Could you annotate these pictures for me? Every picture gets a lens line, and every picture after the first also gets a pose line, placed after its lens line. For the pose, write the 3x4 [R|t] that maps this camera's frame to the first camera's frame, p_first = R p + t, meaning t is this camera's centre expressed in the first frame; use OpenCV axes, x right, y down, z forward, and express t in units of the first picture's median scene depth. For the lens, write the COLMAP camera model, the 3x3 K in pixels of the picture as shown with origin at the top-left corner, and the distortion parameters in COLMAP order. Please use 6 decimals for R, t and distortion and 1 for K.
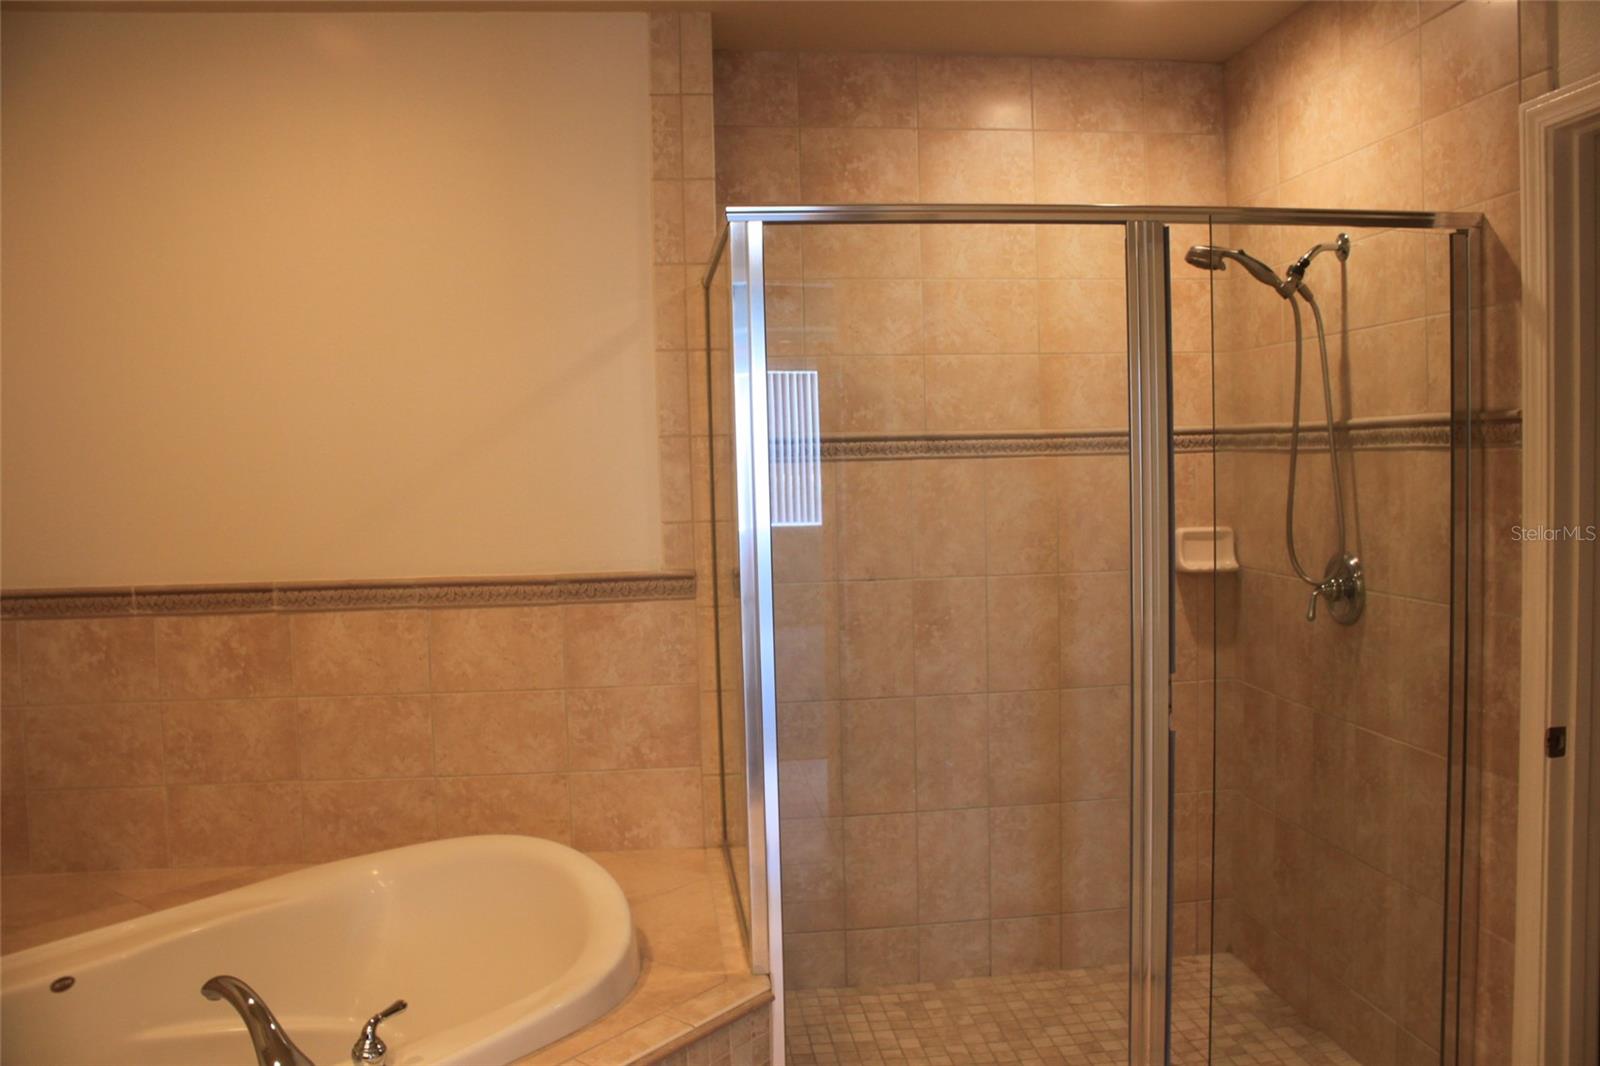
lens RADIAL K [[1338.4, 0, 806.9], [0, 1338.4, 529.4], [0, 0, 1]] dist [-0.170279, 0.156354]
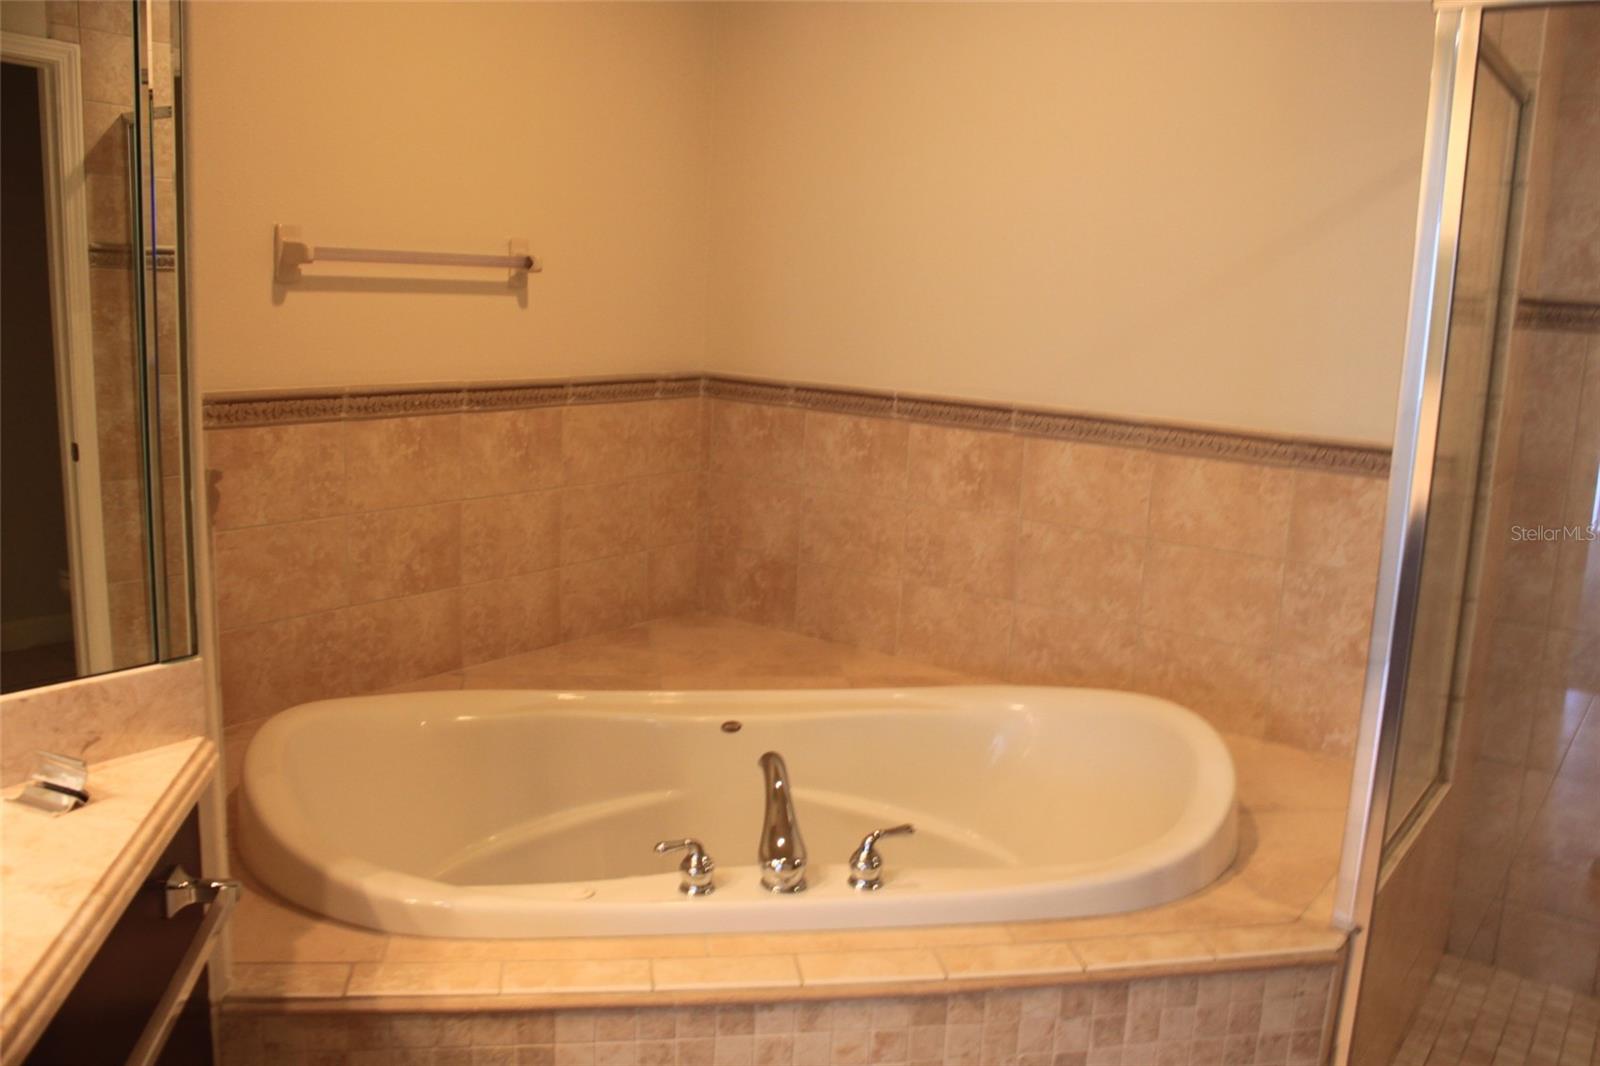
lens RADIAL K [[1338.4, 0, 806.9], [0, 1338.4, 529.4], [0, 0, 1]] dist [-0.170279, 0.156354]
pose [[0.732575, 0.177422, -0.657156, 0.164432], [-0.100559, 0.983049, 0.153309, -0.005428], [0.673217, -0.046227, 0.737999, 0.130284]]
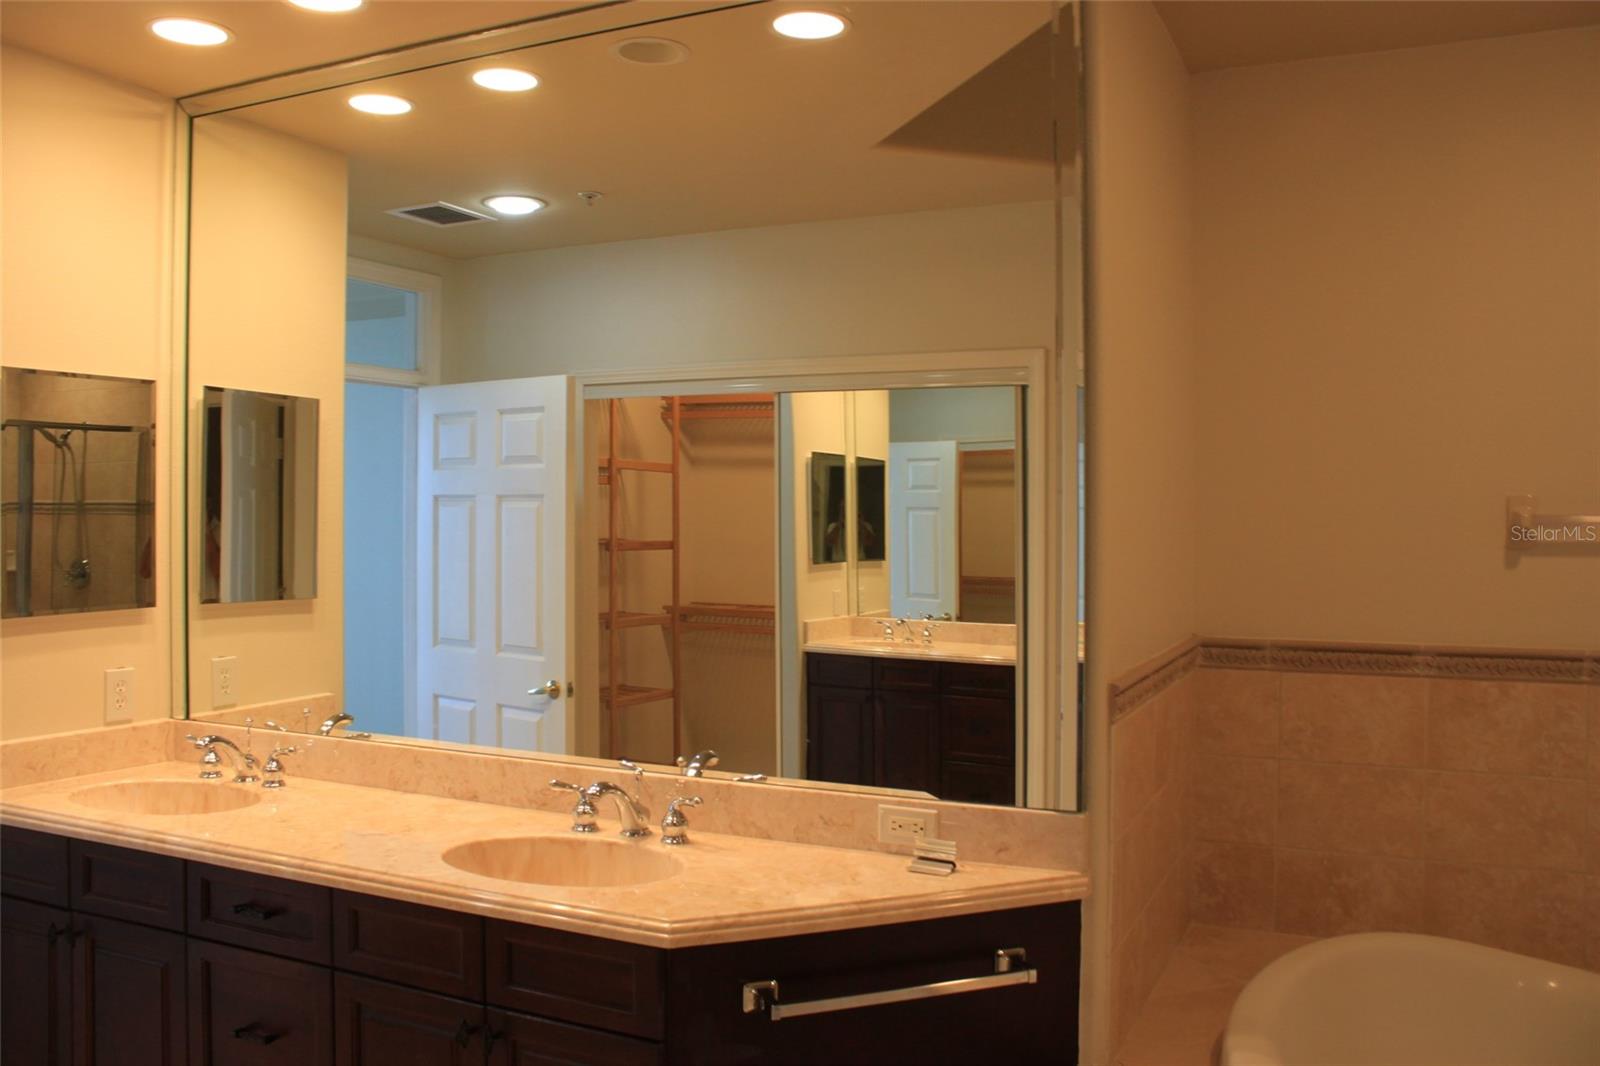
lens RADIAL K [[1338.4, 0, 806.9], [0, 1338.4, 529.4], [0, 0, 1]] dist [-0.170279, 0.156354]
pose [[-0.534469, 0.030173, -0.844649, 0.353136], [-0.033015, 0.997855, 0.056536, -0.046717], [0.844543, 0.058103, -0.532326, 0.588790]]
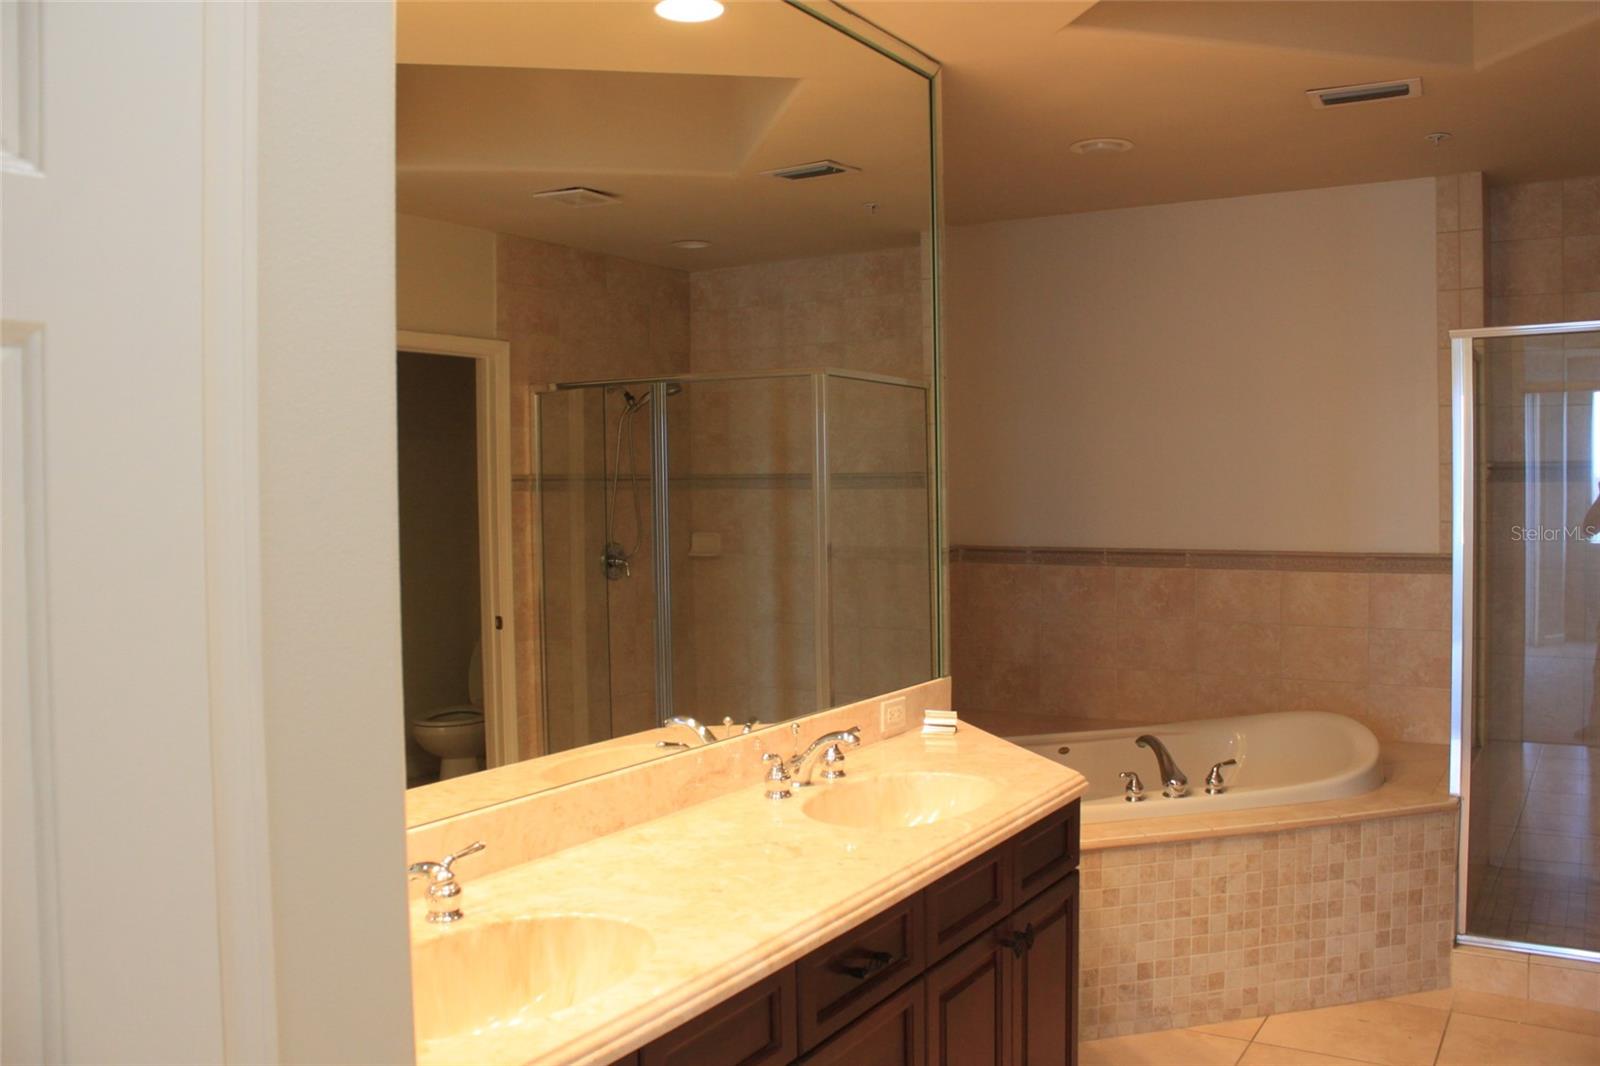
lens RADIAL K [[1338.4, 0, 806.9], [0, 1338.4, 529.4], [0, 0, 1]] dist [-0.170279, 0.156354]
pose [[0.779045, 0.036180, -0.625923, 0.251907], [-0.040087, 0.999165, 0.007861, 0.021402], [0.625685, 0.018967, 0.779845, -0.579845]]
